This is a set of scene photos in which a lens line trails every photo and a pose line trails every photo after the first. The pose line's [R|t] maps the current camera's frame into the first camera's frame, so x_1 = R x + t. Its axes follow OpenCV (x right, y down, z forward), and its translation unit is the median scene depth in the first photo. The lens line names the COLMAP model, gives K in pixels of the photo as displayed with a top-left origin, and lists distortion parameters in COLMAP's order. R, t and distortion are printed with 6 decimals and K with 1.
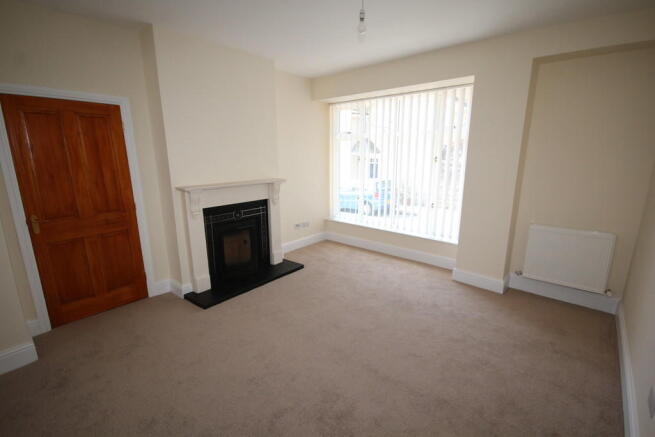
lens RADIAL K [[301.3, 0, 328.6], [0, 301.3, 218.7], [0, 0, 1]] dist [0.004582, -0.001416]
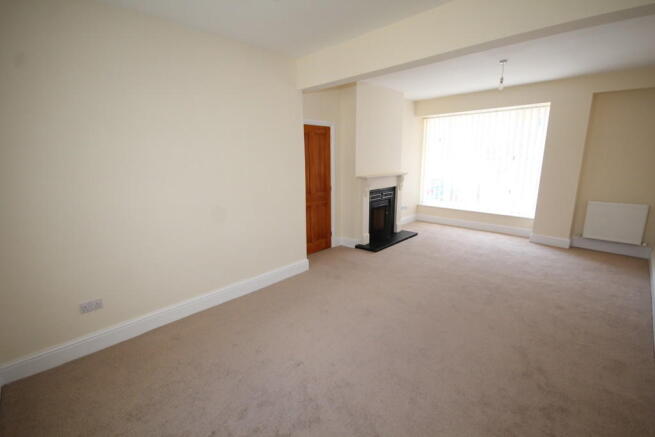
lens RADIAL K [[301.3, 0, 331.2], [0, 301.3, 219.5], [0, 0, 1]] dist [0.004582, -0.001416]
pose [[0.997925, 0.008247, -0.063859, -0.493223], [-0.008470, 0.999959, -0.003228, 0.119528], [0.063830, 0.003762, 0.997954, -0.555618]]
